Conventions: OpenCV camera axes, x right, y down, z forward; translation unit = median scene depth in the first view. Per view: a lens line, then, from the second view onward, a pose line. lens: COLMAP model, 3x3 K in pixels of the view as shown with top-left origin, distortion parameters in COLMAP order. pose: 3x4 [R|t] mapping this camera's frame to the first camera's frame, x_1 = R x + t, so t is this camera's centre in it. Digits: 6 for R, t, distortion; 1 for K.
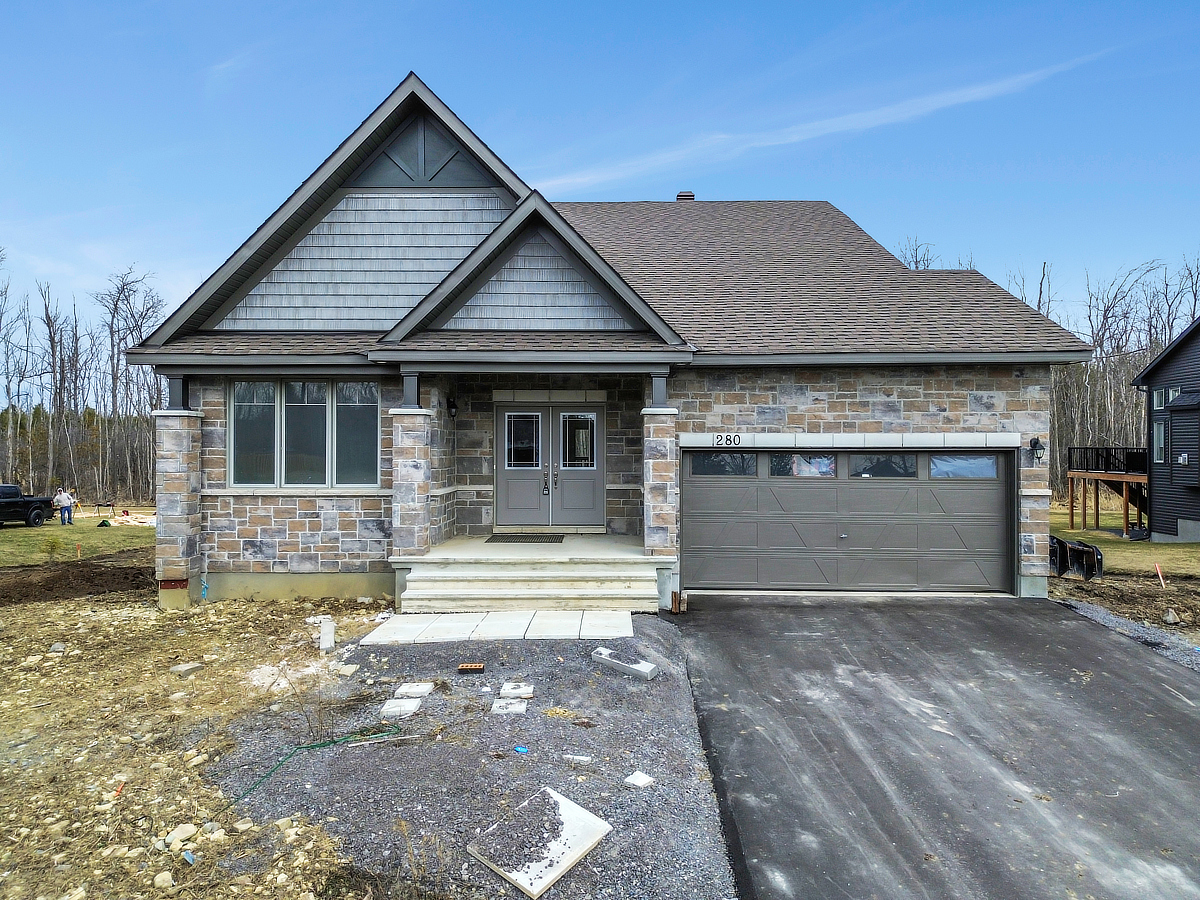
lens RADIAL K [[846.7, 0, 602.3], [0, 846.7, 442.7], [0, 0, 1]] dist [0.072620, -0.066646]
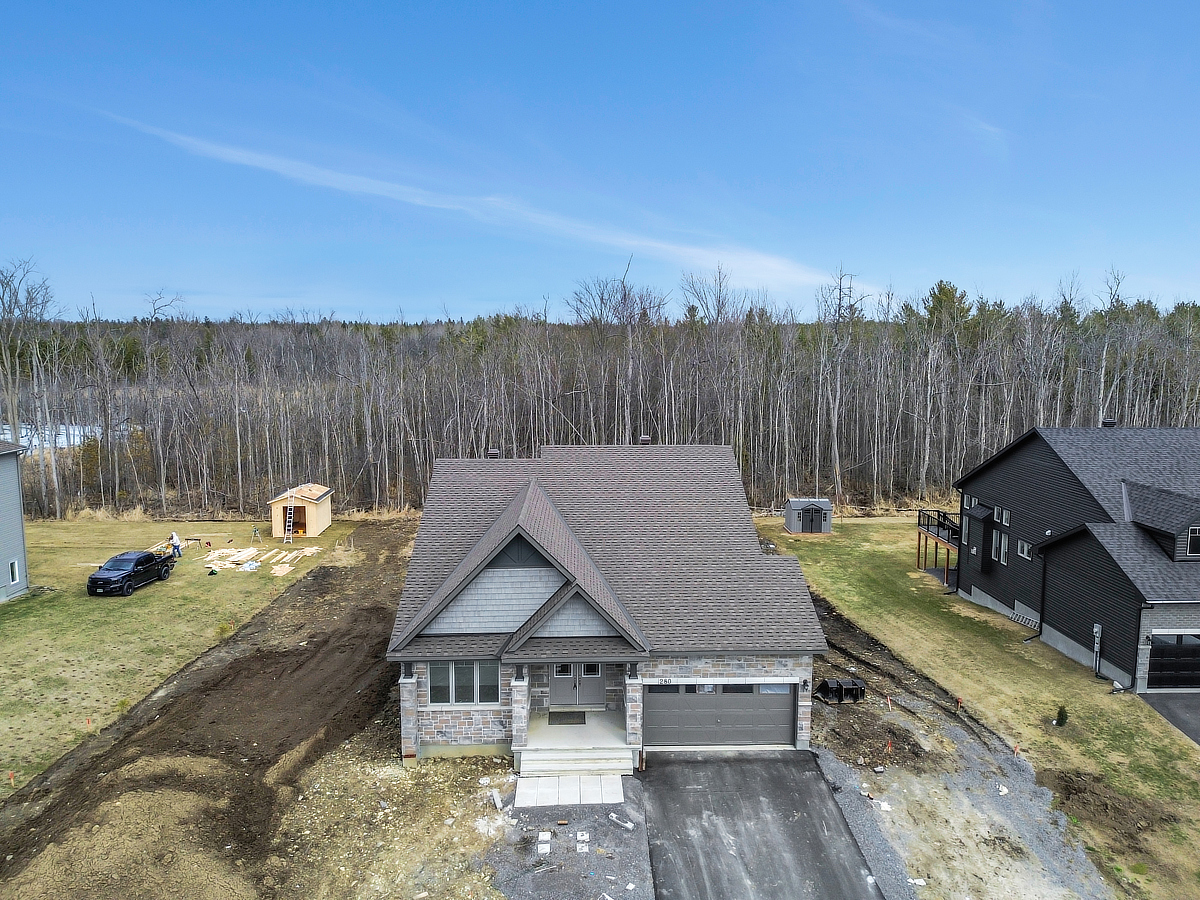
lens RADIAL K [[846.7, 0, 602.3], [0, 846.7, 442.7], [0, 0, 1]] dist [0.072620, -0.066646]
pose [[0.998824, -0.004720, 0.048254, -0.110526], [-0.001338, 0.992186, 0.124760, -0.871584], [-0.048466, -0.124677, 0.991013, -1.044186]]
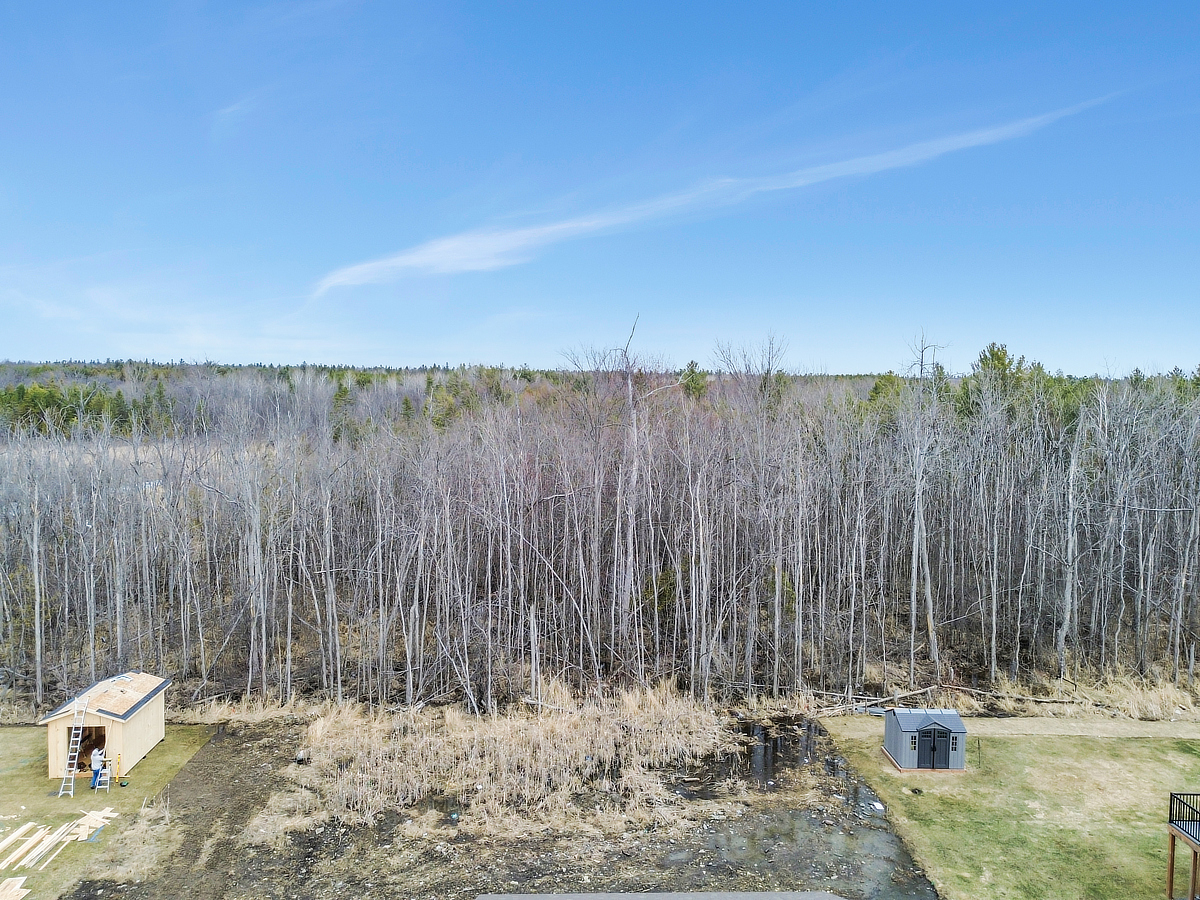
lens RADIAL K [[846.7, 0, 602.3], [0, 846.7, 442.7], [0, 0, 1]] dist [0.072620, -0.066646]
pose [[0.998058, 0.009704, 0.061530, -0.046878], [-0.014277, 0.997133, 0.074311, -1.135068], [-0.060633, -0.075045, 0.995335, 0.914707]]
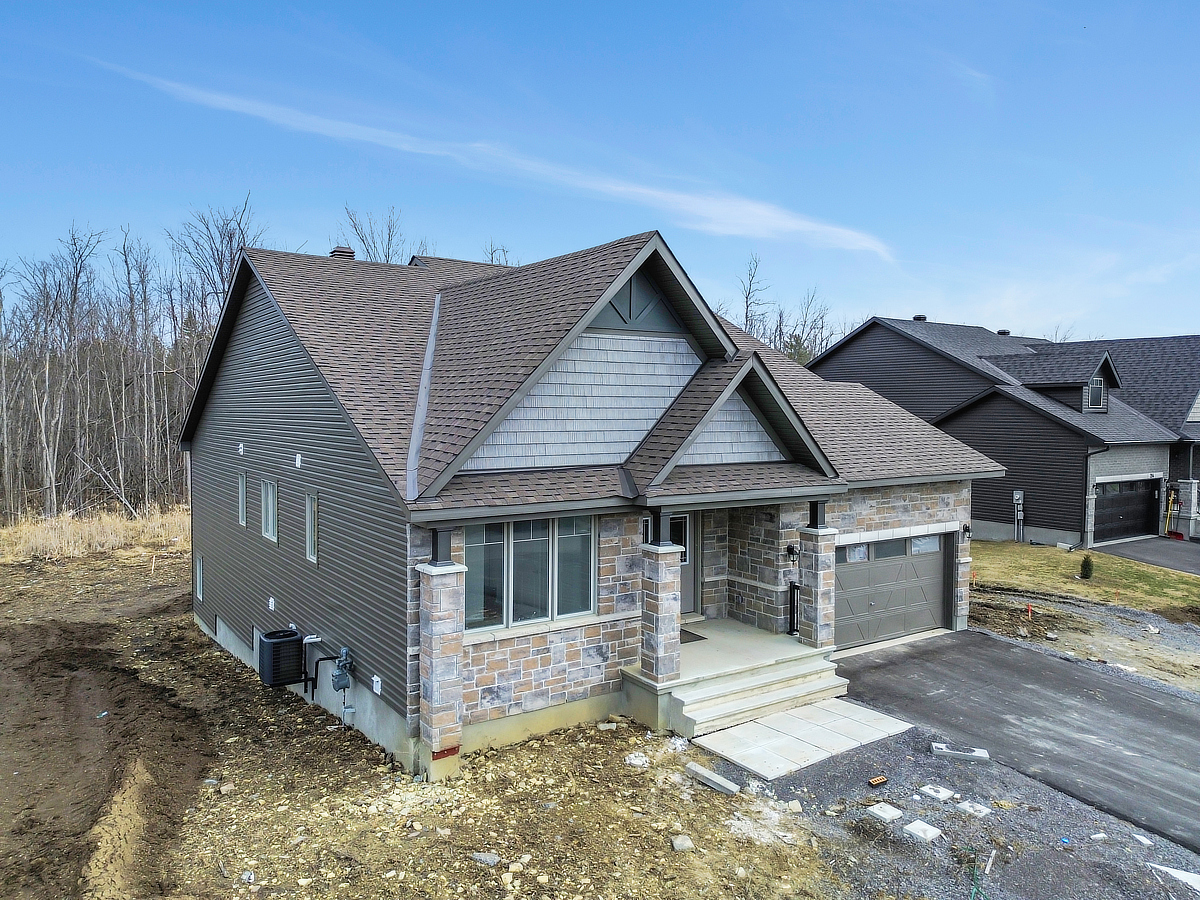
lens RADIAL K [[846.7, 0, 602.3], [0, 846.7, 442.7], [0, 0, 1]] dist [0.072620, -0.066646]
pose [[0.816620, -0.018951, 0.576864, -0.868592], [-0.007679, 0.999016, 0.043690, -0.207218], [-0.577124, -0.040108, 0.815671, 0.157331]]
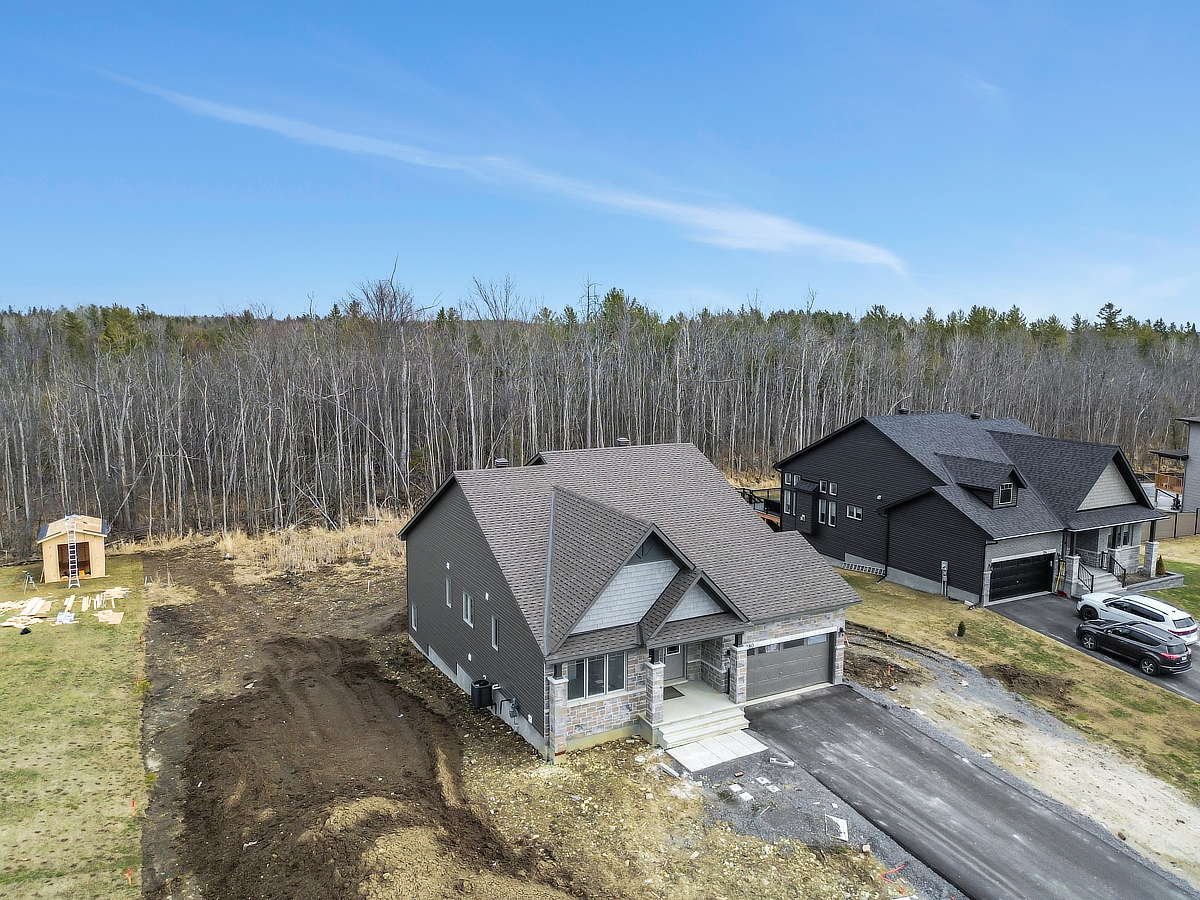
lens RADIAL K [[846.7, 0, 602.3], [0, 846.7, 442.7], [0, 0, 1]] dist [0.072620, -0.066646]
pose [[0.878055, -0.055974, 0.475274, -1.400380], [-0.005951, 0.991782, 0.127799, -0.921917], [-0.478522, -0.115043, 0.870507, -0.911365]]
